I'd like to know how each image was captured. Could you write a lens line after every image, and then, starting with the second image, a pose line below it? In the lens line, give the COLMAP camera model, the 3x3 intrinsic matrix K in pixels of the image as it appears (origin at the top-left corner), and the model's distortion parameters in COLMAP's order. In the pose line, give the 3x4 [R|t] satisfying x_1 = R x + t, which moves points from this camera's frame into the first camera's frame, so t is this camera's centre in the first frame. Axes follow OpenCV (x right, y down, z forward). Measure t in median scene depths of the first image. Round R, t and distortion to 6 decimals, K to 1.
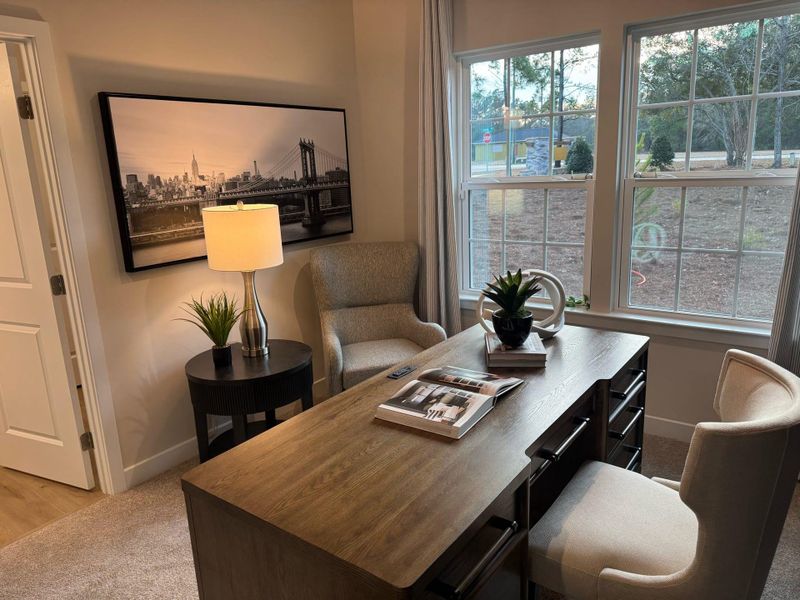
lens RADIAL K [[569.6, 0, 408.7], [0, 569.6, 303.4], [0, 0, 1]] dist [0.057076, -0.086022]
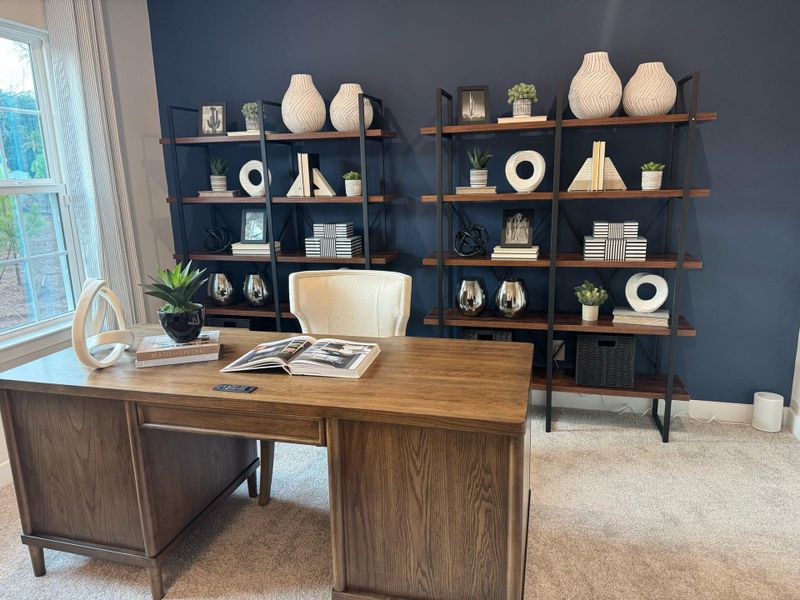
lens RADIAL K [[565.2, 0, 400.0], [0, 565.2, 300.0], [0, 0, 1]] dist [0.055999, -0.079917]
pose [[-0.349345, -0.168422, 0.921733, -1.039875], [0.253440, 0.930060, 0.265999, -0.199159], [-0.902068, 0.326530, -0.282227, 1.185731]]
